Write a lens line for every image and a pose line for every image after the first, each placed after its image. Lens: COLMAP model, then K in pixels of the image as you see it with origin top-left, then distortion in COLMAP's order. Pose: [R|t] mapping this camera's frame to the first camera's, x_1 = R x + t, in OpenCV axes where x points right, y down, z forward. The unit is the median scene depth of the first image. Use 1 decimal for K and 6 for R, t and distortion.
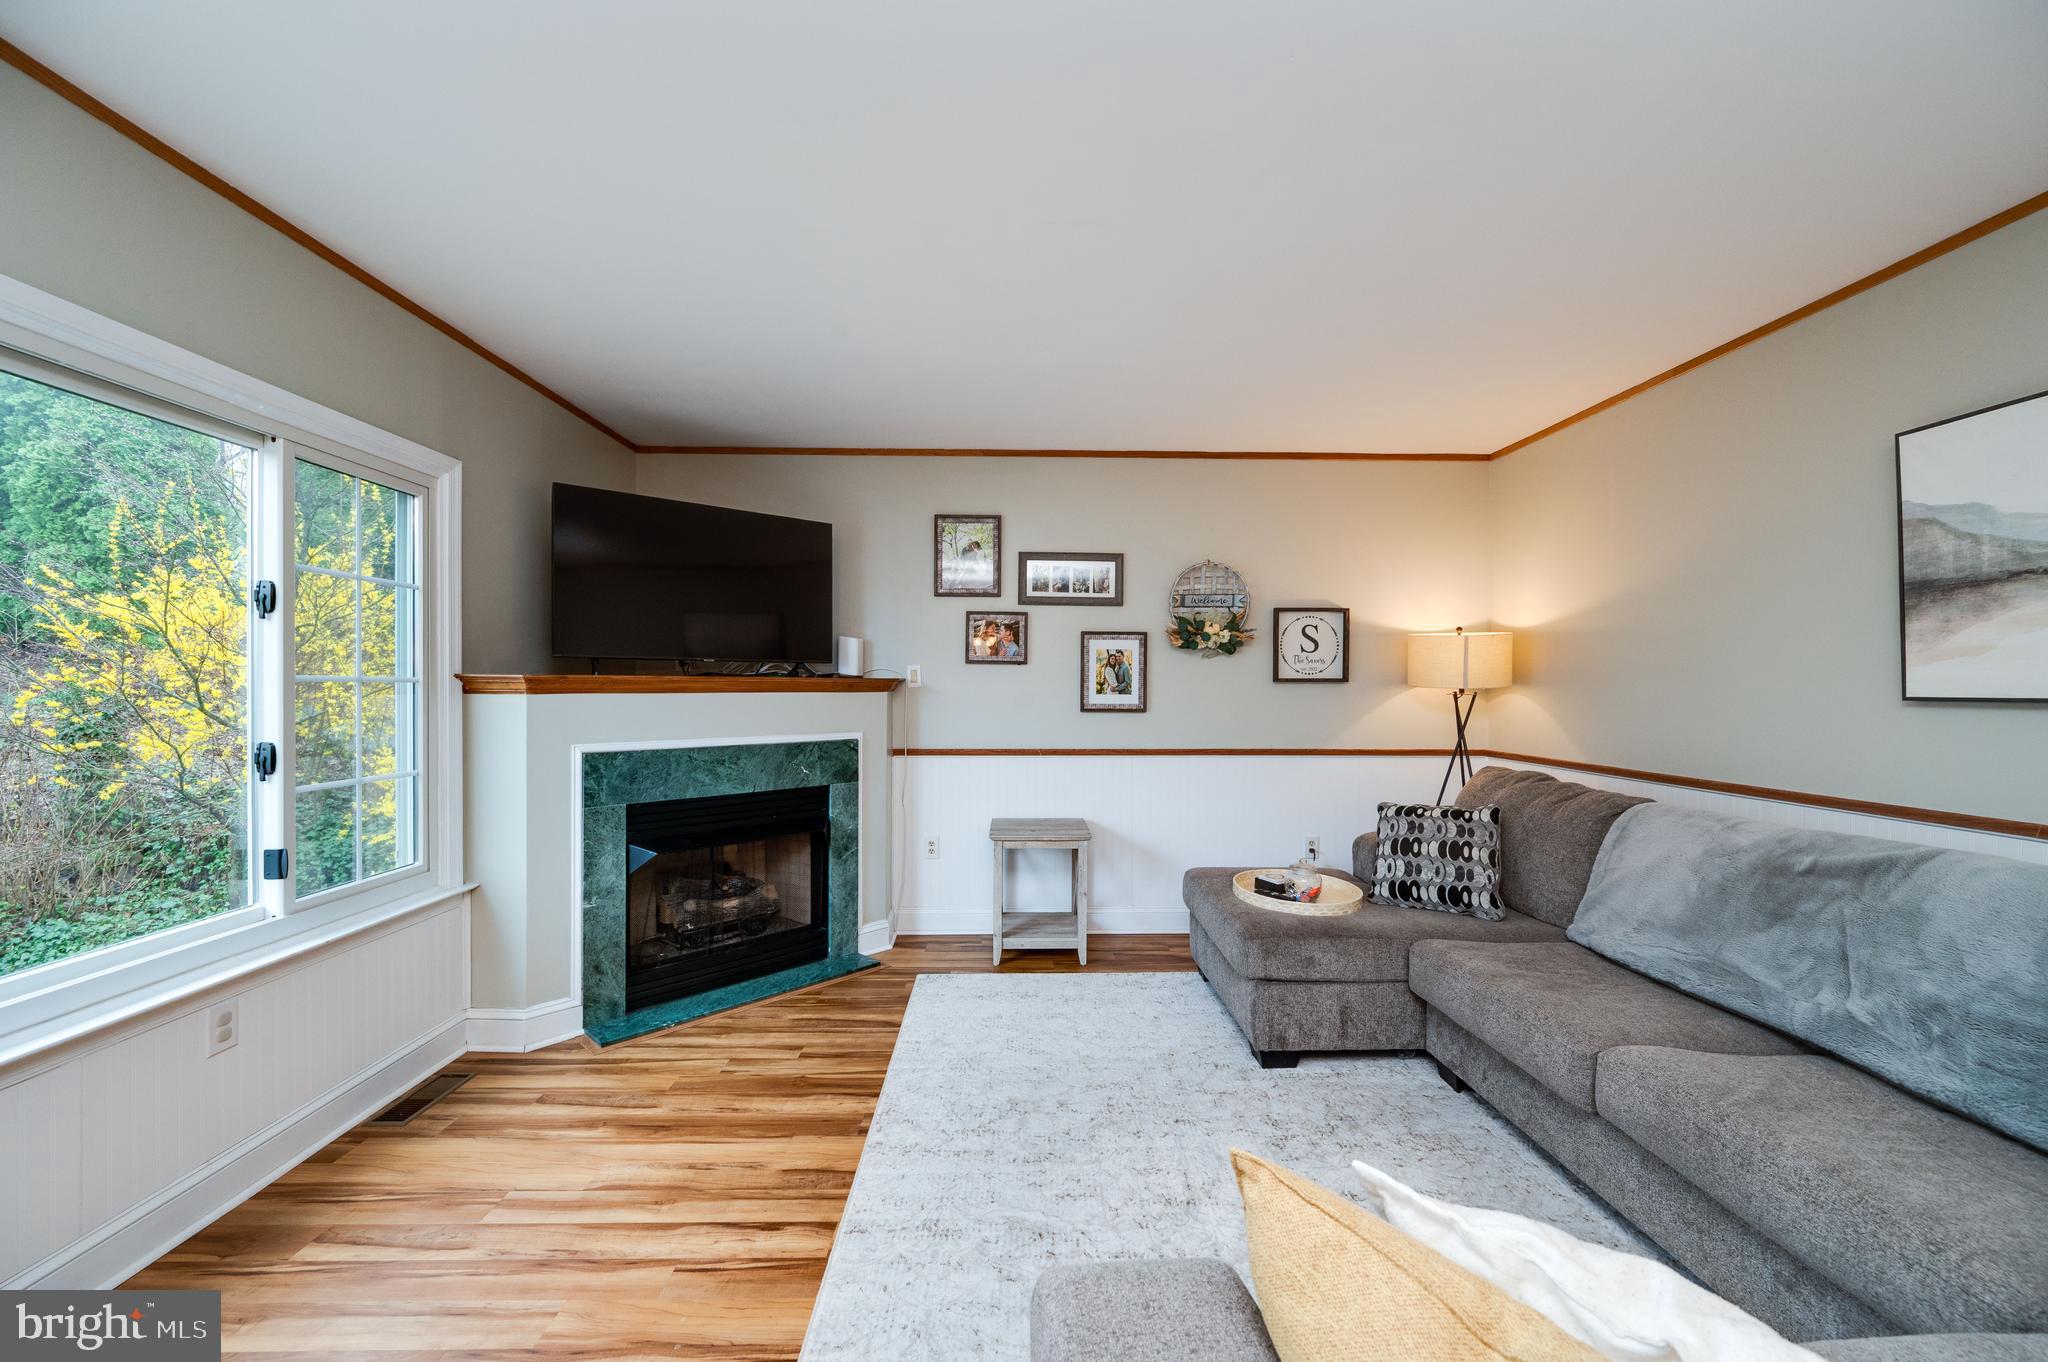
lens RADIAL K [[800.9, 0, 1031.2], [0, 800.9, 690.2], [0, 0, 1]] dist [-0.001736, -0.000443]
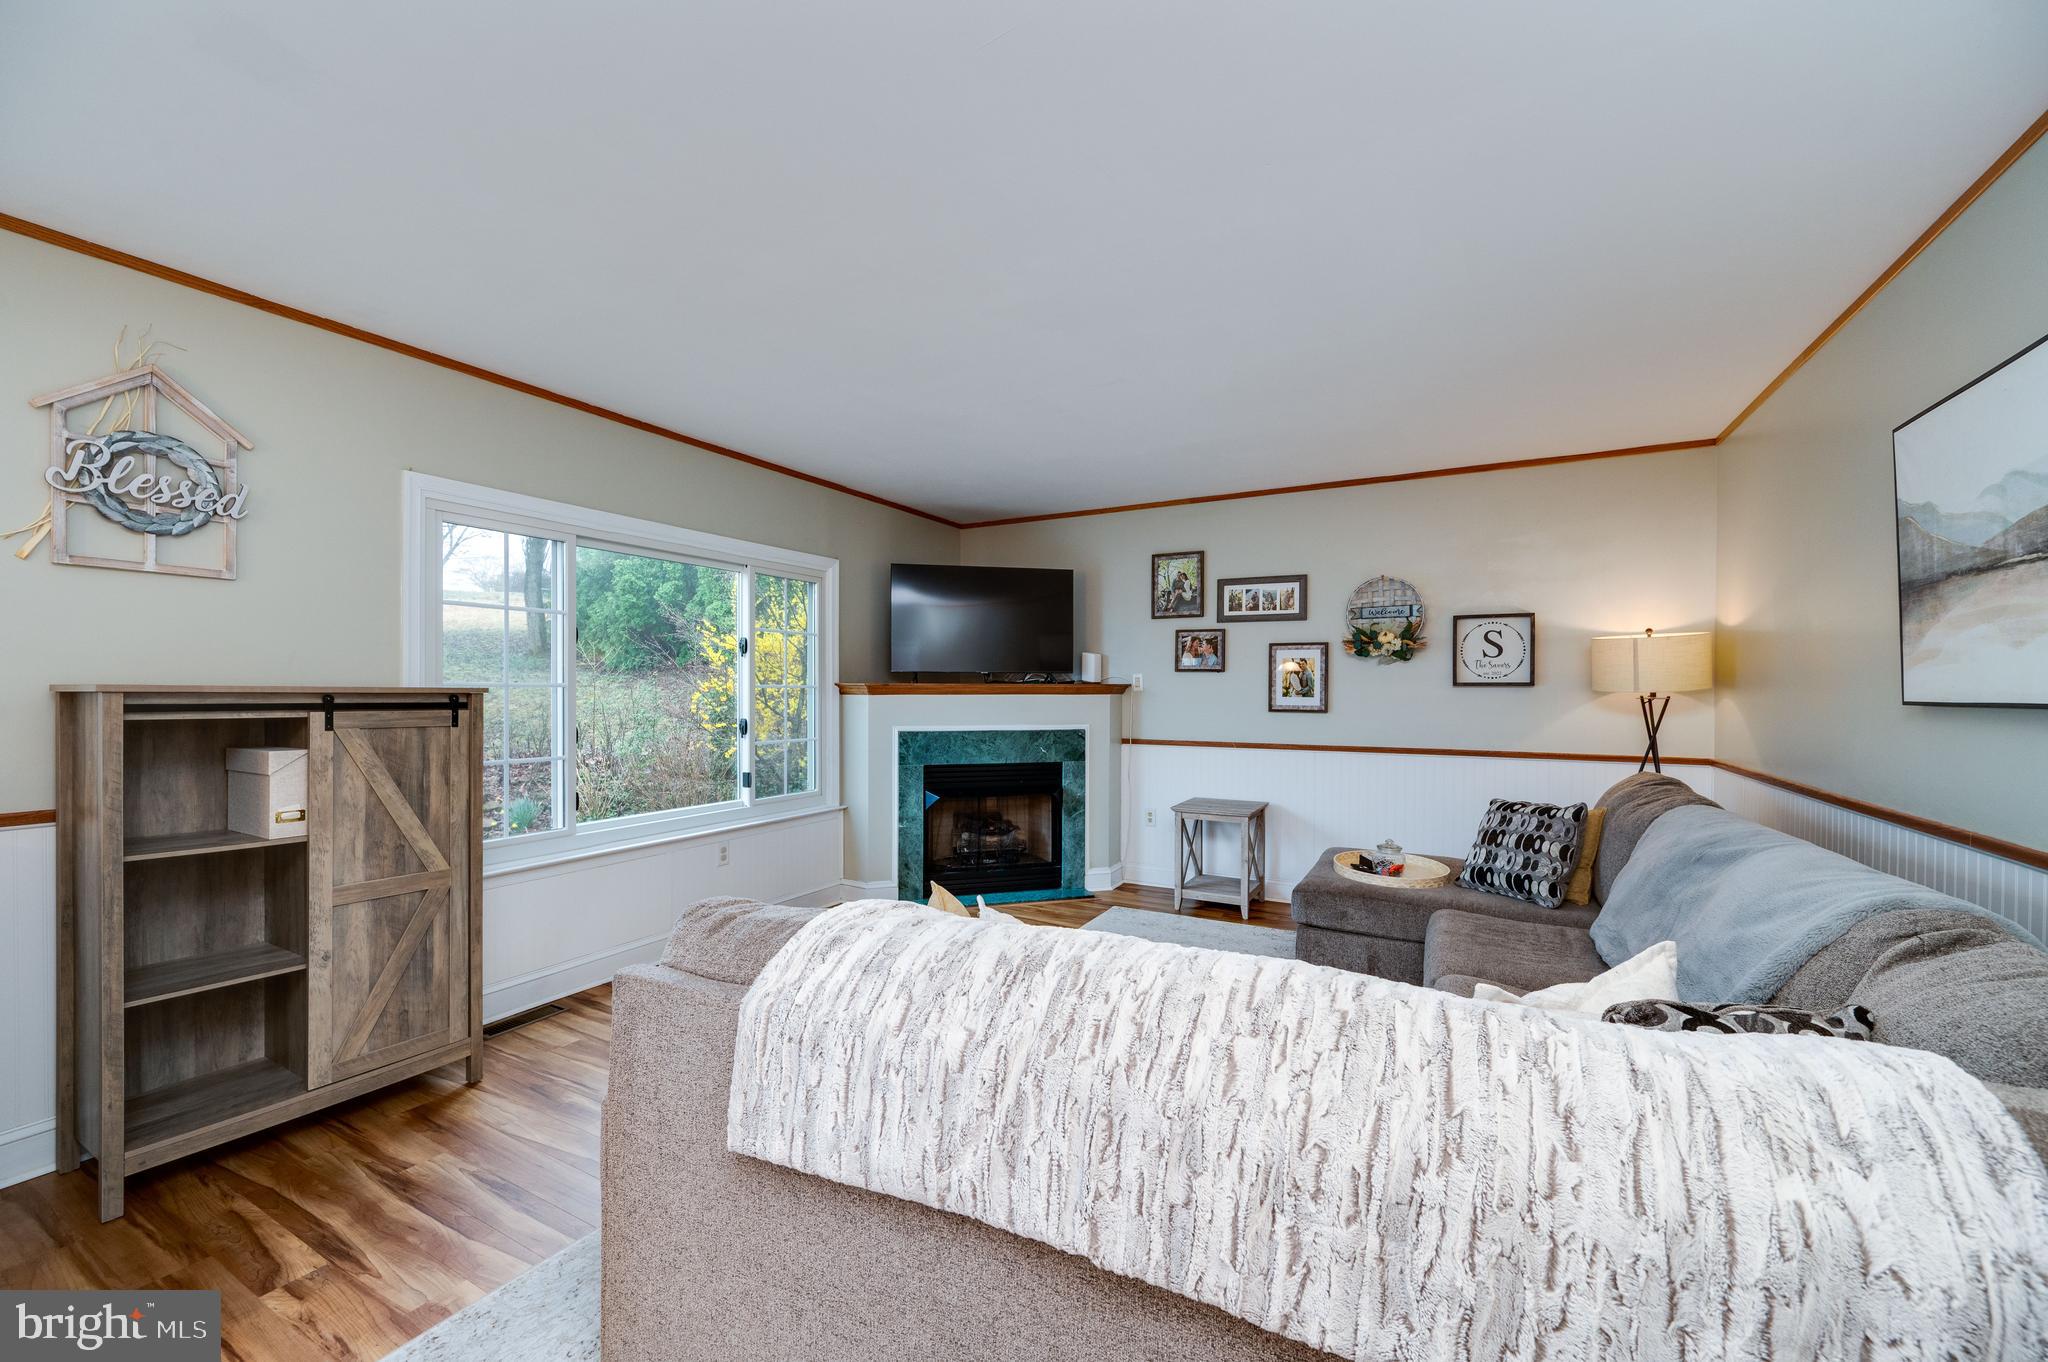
lens RADIAL K [[800.9, 0, 1025.7], [0, 800.9, 690.9], [0, 0, 1]] dist [-0.001736, -0.000443]
pose [[0.861564, 0.000250, -0.507649, 0.415424], [-0.001721, 0.999996, -0.002428, -0.000225], [0.507646, 0.002966, 0.861561, -0.229117]]
